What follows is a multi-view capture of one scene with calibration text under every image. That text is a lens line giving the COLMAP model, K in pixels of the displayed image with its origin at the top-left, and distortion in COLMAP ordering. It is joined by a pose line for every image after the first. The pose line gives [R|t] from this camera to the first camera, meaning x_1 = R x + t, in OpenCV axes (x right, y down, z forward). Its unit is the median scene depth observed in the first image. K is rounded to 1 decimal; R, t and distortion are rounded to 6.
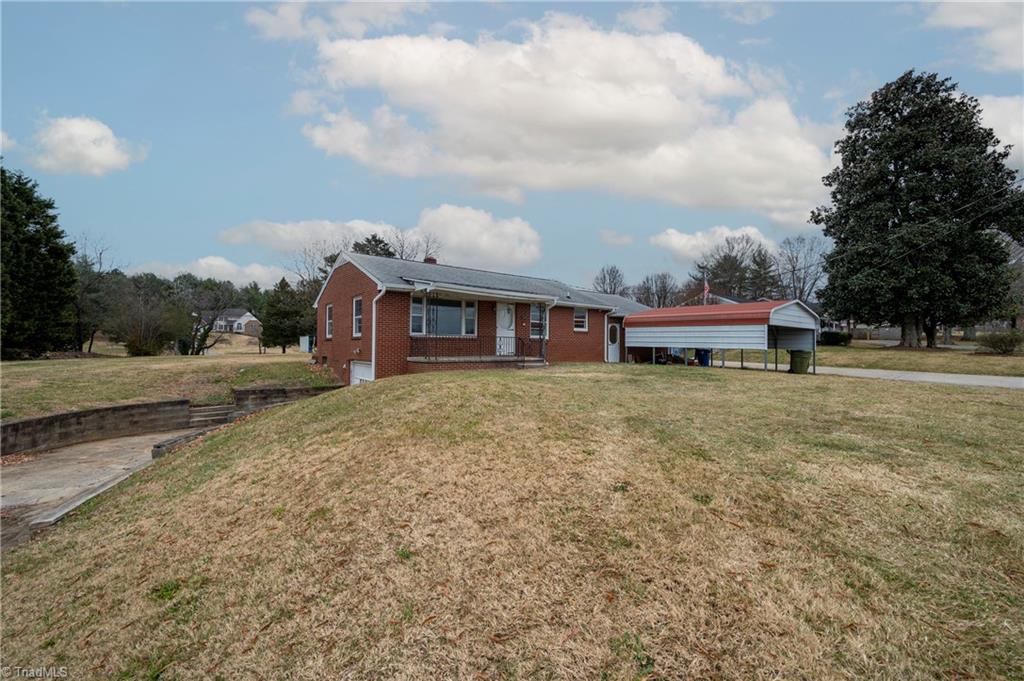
lens RADIAL K [[419.8, 0, 514.3], [0, 419.8, 339.8], [0, 0, 1]] dist [0.000788, 0.000027]
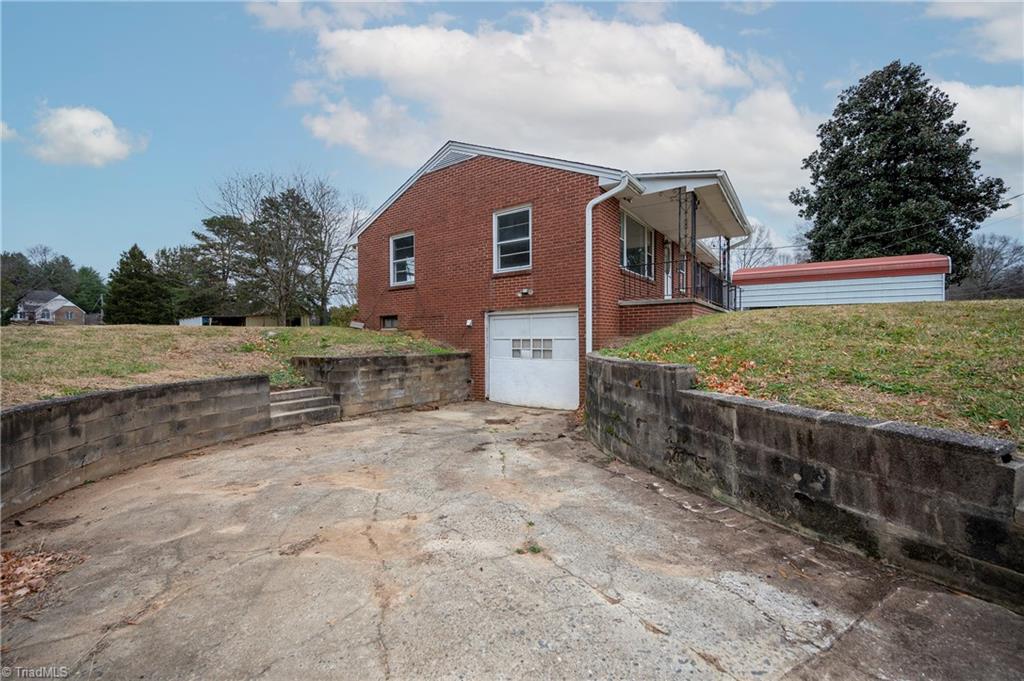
lens RADIAL K [[419.8, 0, 514.6], [0, 419.8, 344.1], [0, 0, 1]] dist [0.000788, 0.000027]
pose [[0.959439, -0.016269, 0.281446, -0.584636], [0.009192, 0.999608, 0.026447, 0.089226], [-0.281766, -0.022787, 0.959212, 0.418673]]
